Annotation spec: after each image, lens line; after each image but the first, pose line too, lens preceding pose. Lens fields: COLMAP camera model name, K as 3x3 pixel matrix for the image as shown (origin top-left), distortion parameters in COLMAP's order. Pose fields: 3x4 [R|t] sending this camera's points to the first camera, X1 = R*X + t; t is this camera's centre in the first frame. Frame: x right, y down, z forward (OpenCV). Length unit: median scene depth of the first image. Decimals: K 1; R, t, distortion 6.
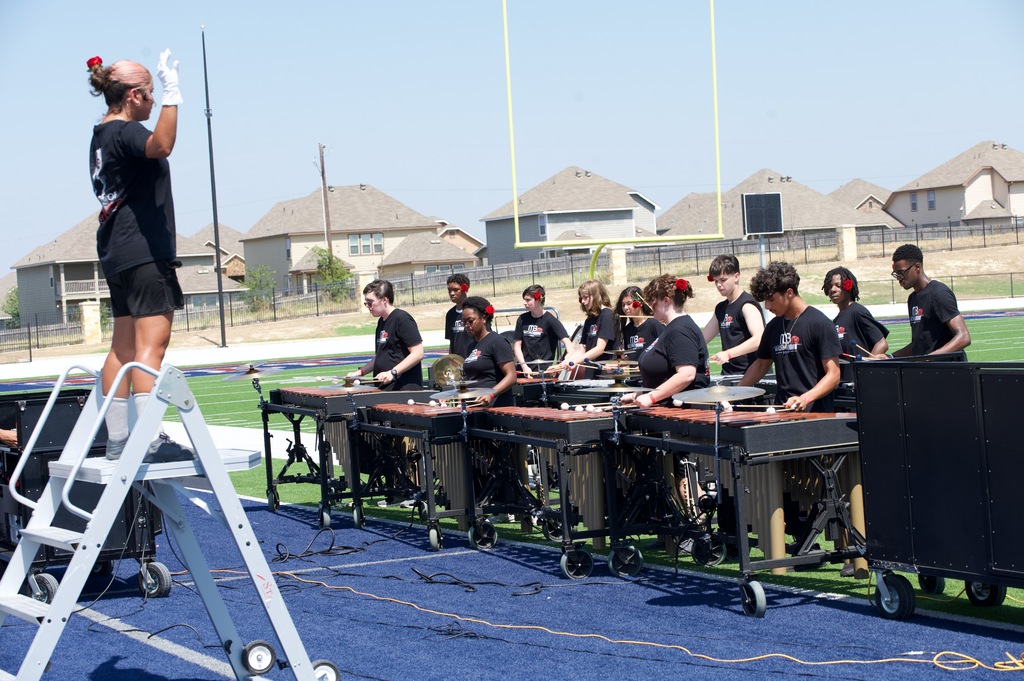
lens RADIAL K [[2465.5, 0, 511.6], [0, 2465.5, 340.5], [0, 0, 1]] dist [-0.025269, 0.000000]
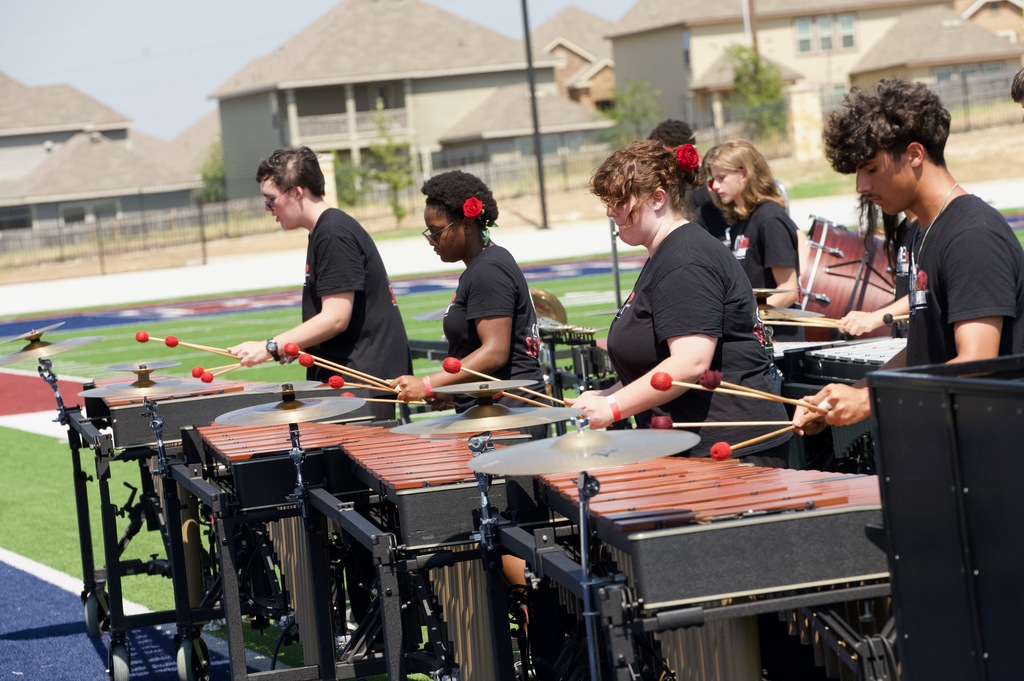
lens RADIAL K [[4236.1, 0, 511.7], [0, 4236.1, 339.5], [0, 0, 1]] dist [0.961337, 0.000000]
pose [[0.988733, -0.023941, -0.147764, 0.086616], [0.028728, 0.999126, 0.030348, -0.008868], [0.146908, -0.034251, 0.988557, 0.156506]]
